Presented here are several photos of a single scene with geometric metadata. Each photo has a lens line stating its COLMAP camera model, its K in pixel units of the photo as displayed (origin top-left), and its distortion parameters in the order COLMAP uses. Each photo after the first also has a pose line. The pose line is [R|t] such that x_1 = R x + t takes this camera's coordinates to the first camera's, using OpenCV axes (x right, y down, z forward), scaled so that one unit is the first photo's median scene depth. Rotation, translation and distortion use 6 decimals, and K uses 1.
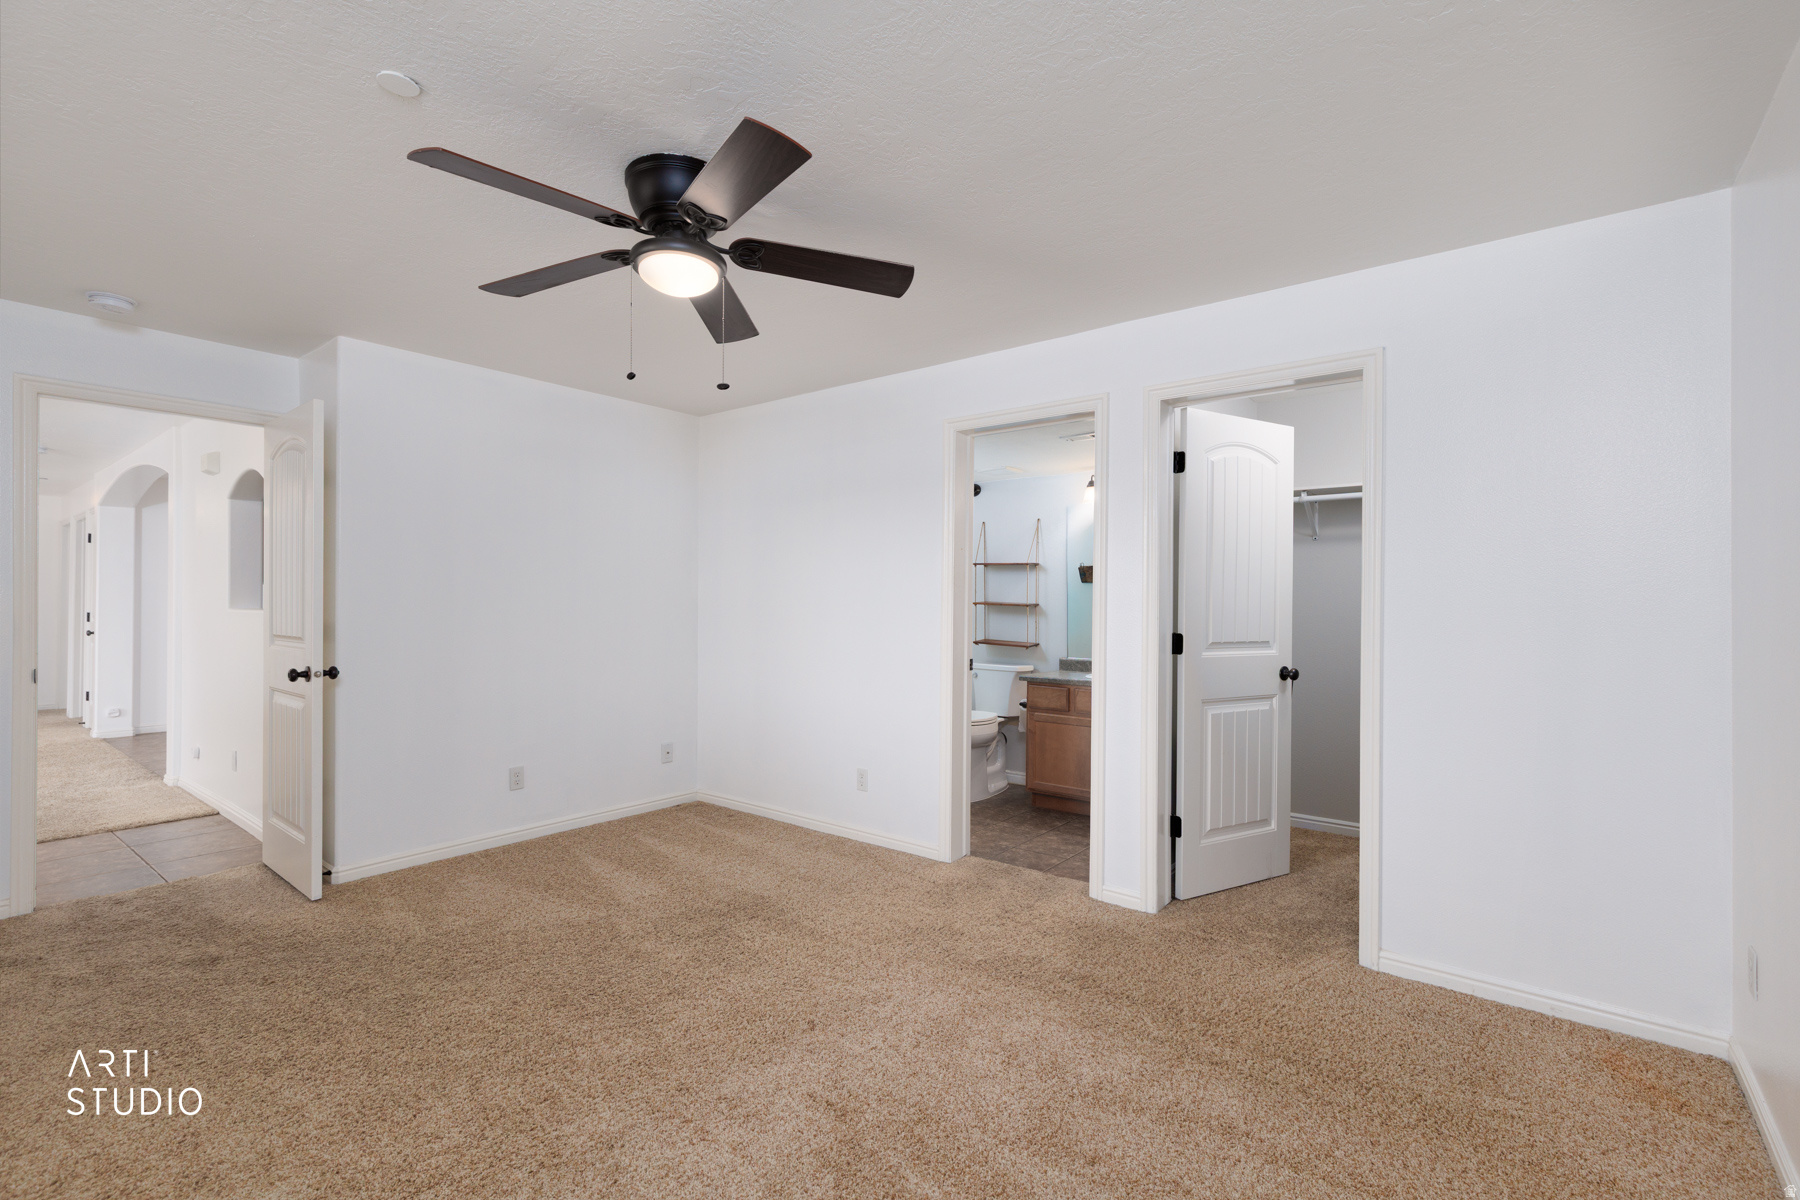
lens RADIAL K [[804.6, 0, 905.2], [0, 804.6, 599.2], [0, 0, 1]] dist [0.004457, 0.000678]
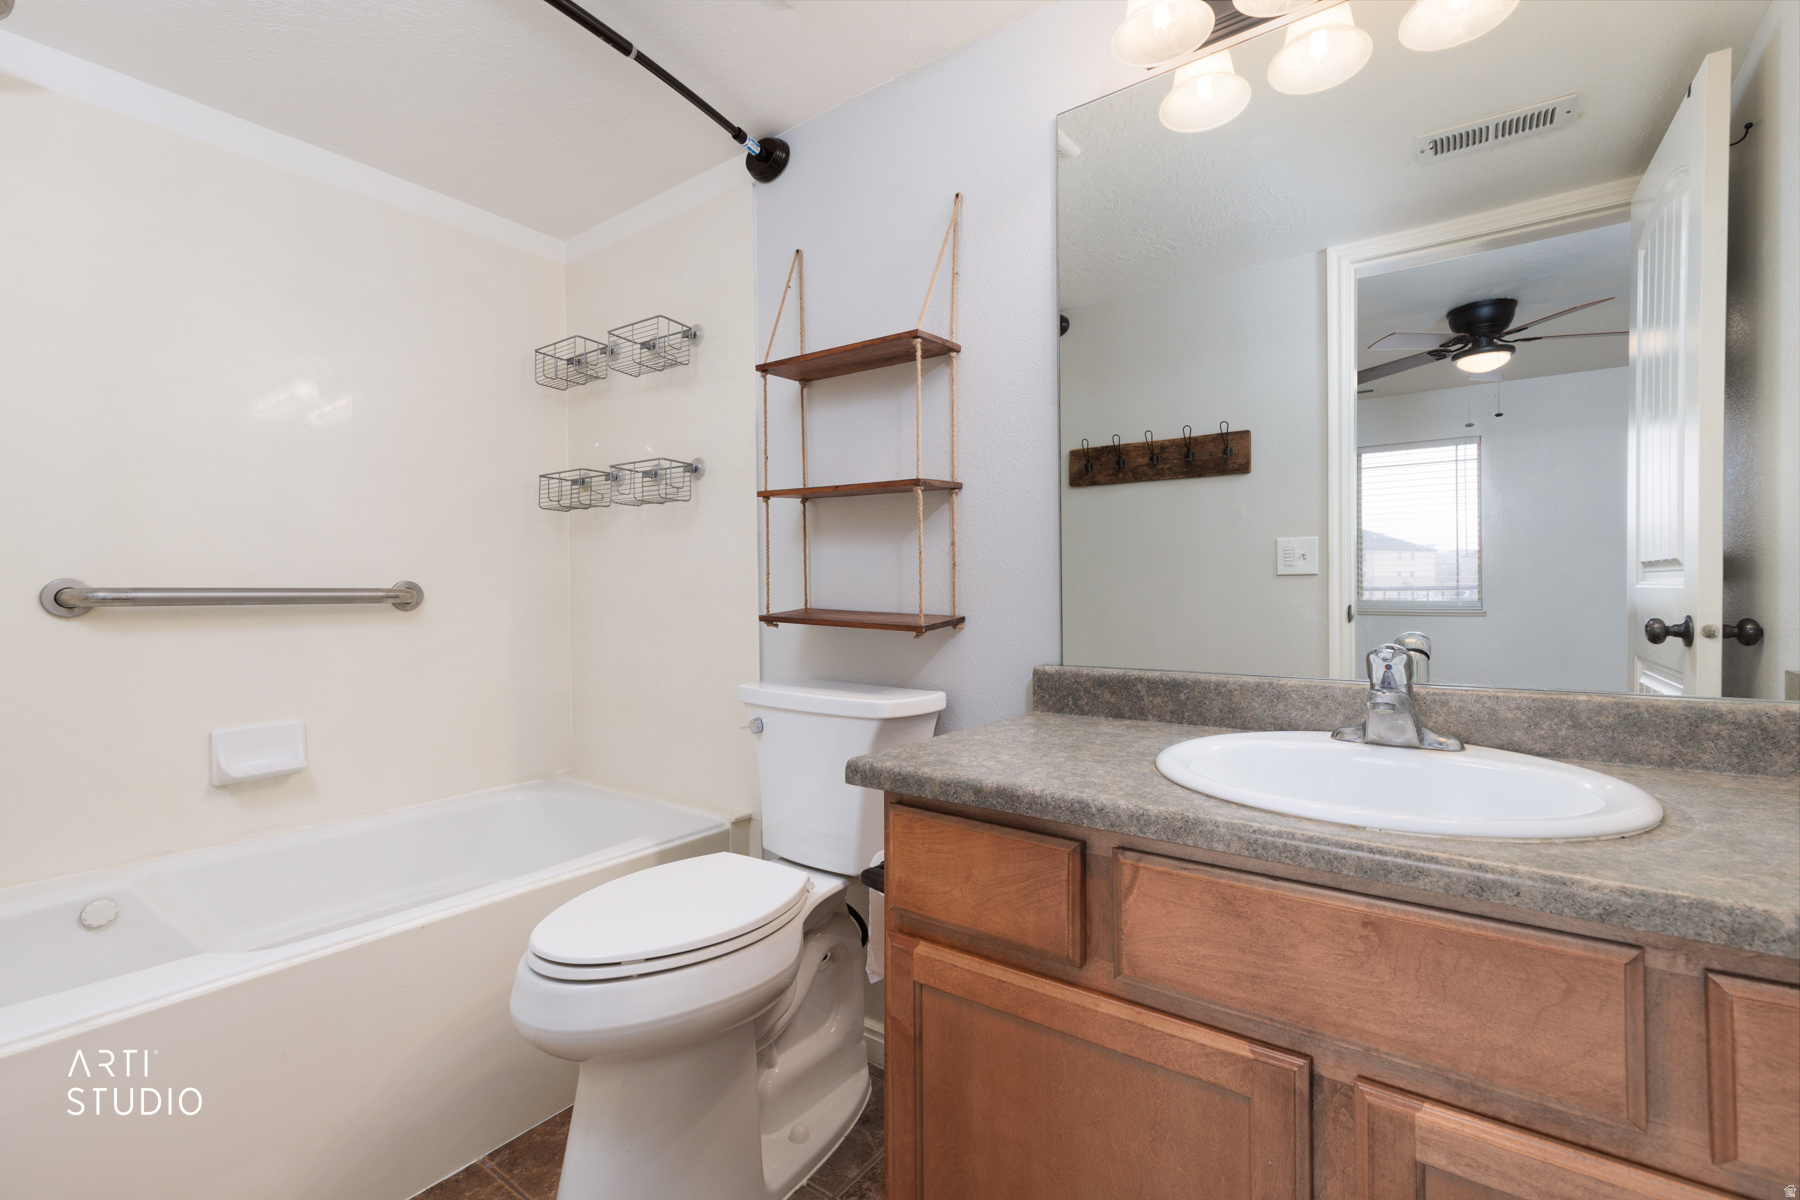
lens RADIAL K [[804.6, 0, 905.2], [0, 804.6, 599.2], [0, 0, 1]] dist [0.004457, 0.000678]
pose [[0.999519, -0.017617, 0.025508, 0.138244], [0.017081, 0.999631, 0.021108, 0.041885], [-0.025870, -0.020662, 0.999452, 0.710556]]
